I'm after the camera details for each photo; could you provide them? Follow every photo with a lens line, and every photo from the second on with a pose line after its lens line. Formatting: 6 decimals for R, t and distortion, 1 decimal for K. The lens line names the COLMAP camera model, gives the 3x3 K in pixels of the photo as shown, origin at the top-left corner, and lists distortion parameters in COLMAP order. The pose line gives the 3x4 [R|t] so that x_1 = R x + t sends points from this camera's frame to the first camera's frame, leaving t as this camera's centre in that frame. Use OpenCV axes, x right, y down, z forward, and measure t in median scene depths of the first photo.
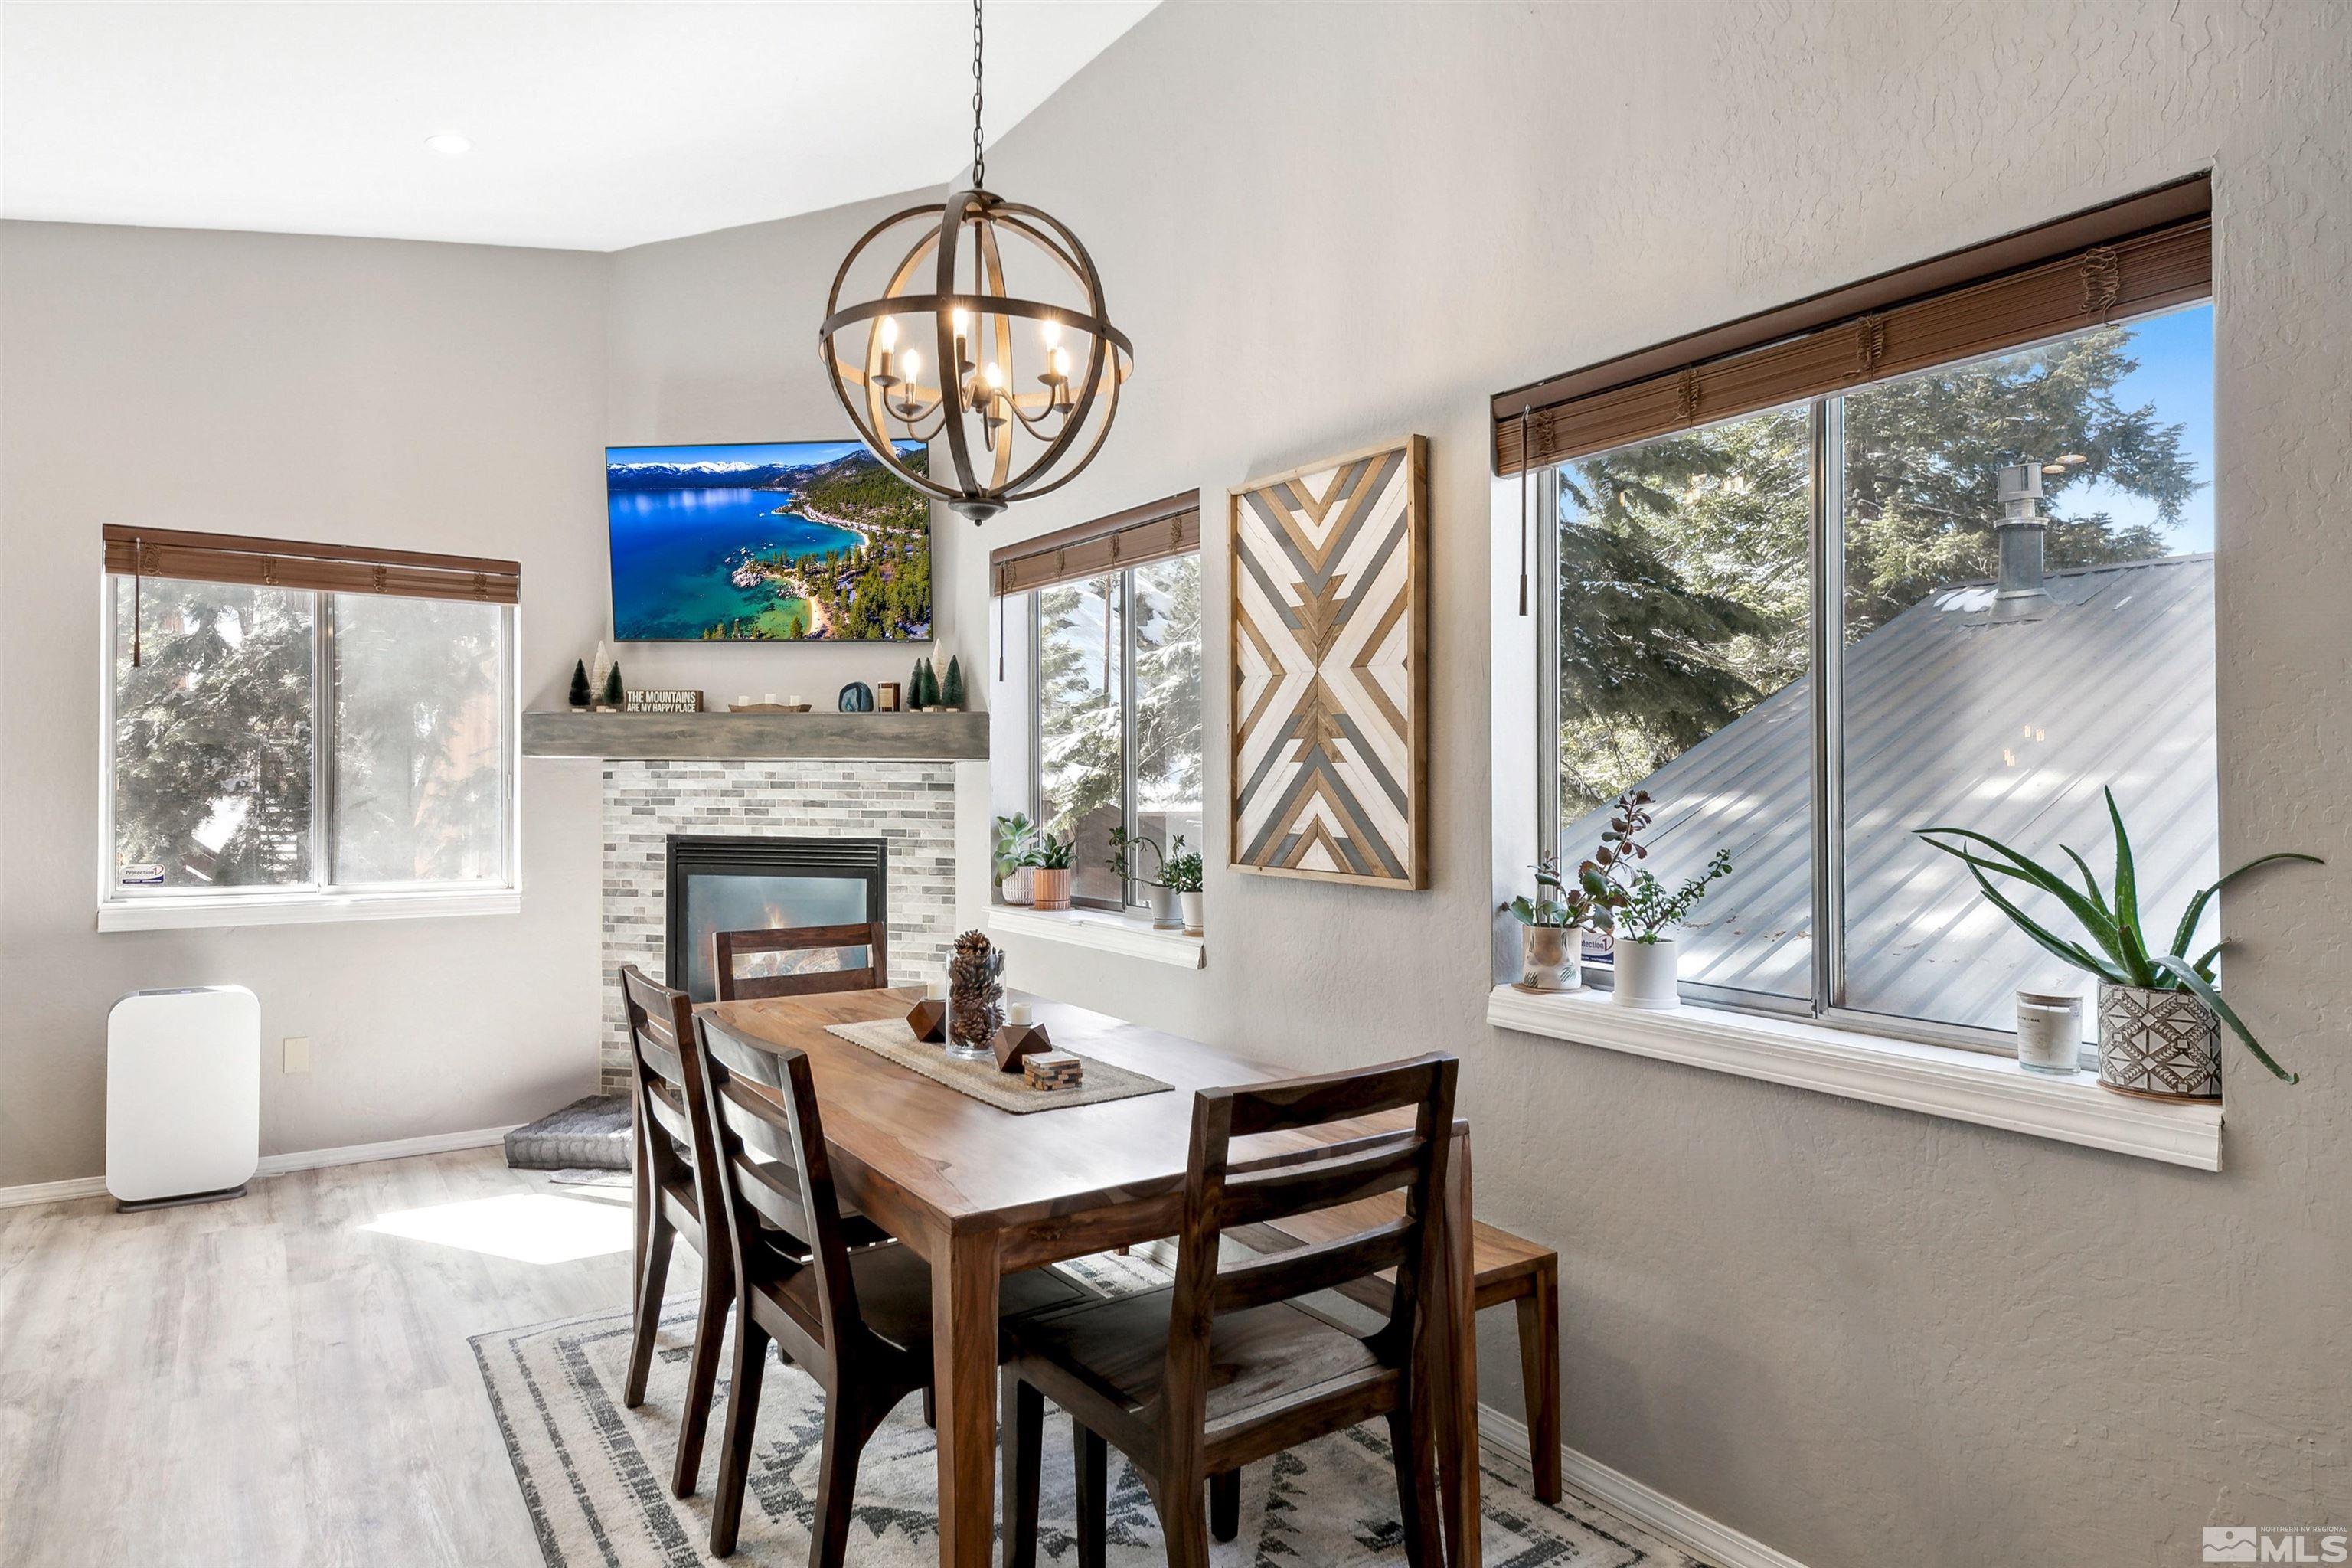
lens RADIAL K [[1353.7, 0, 1166.5], [0, 1353.7, 784.0], [0, 0, 1]] dist [0.003013, 0.003097]
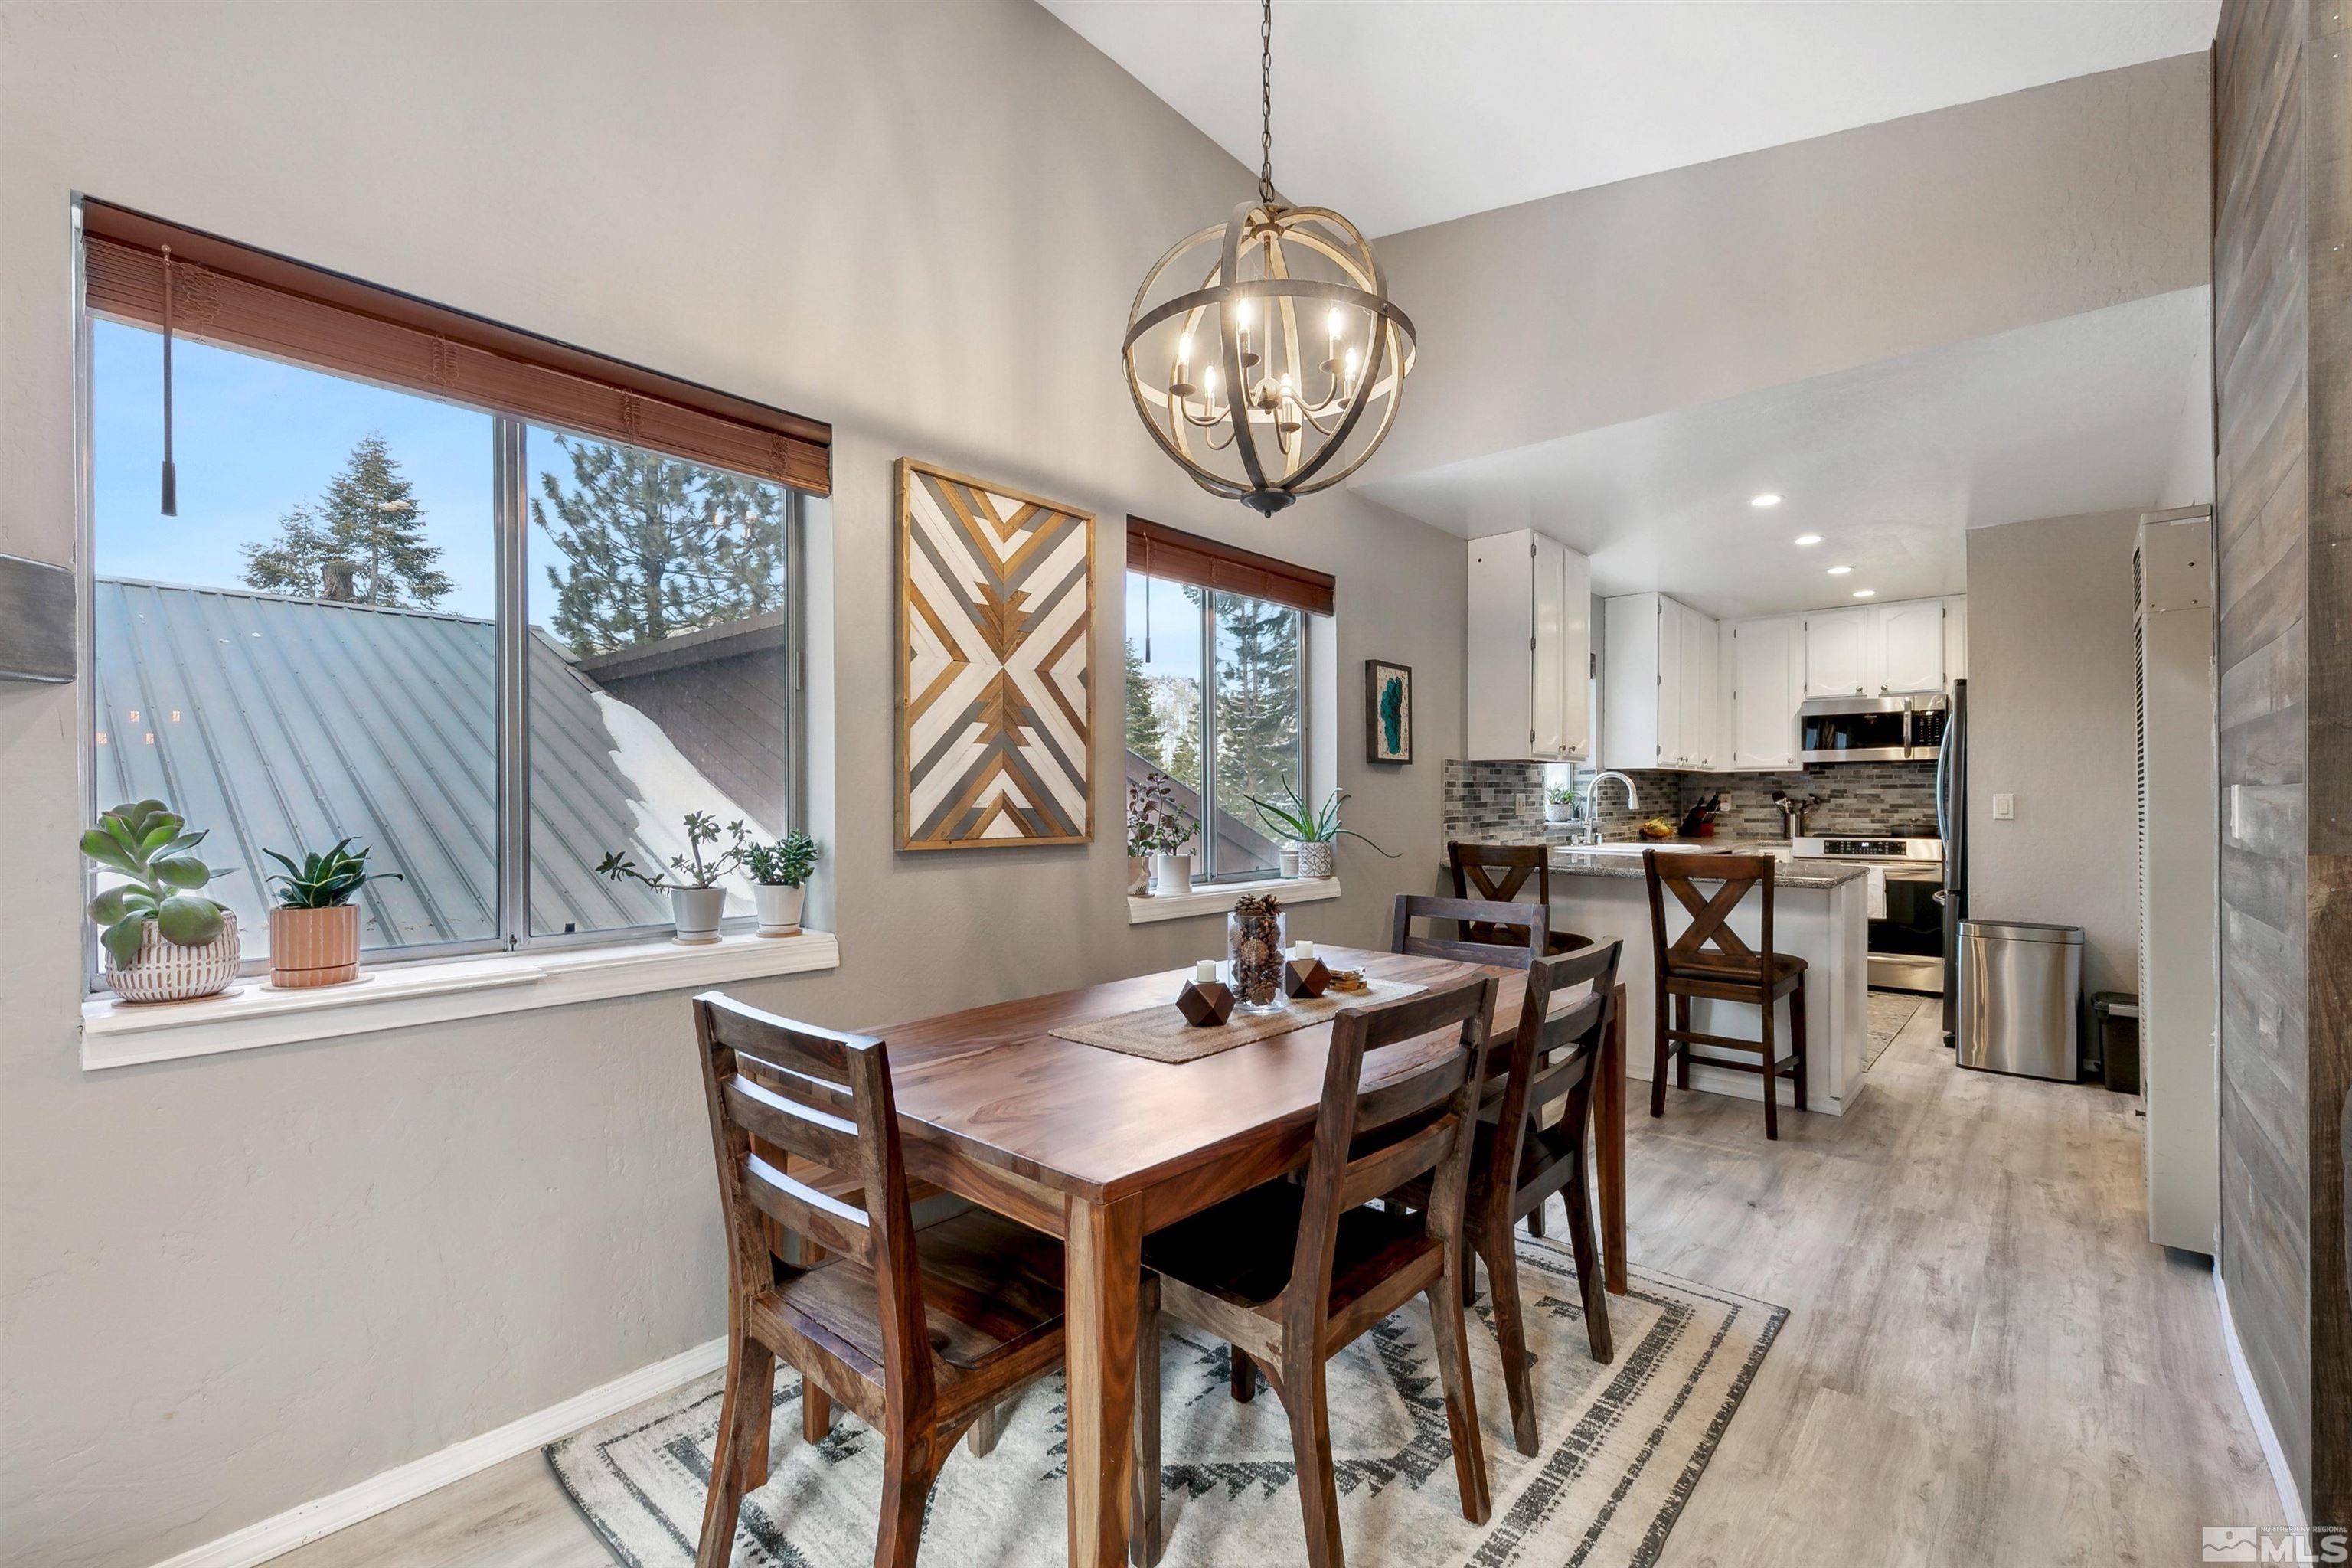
lens RADIAL K [[928.2, 0, 1207.2], [0, 928.2, 794.4], [0, 0, 1]] dist [0.013293, -0.001296]
pose [[-0.230710, -0.002190, 0.973020, -0.465674], [0.001845, 0.999995, 0.002688, 0.016307], [-0.973021, 0.002415, -0.230705, 0.669508]]
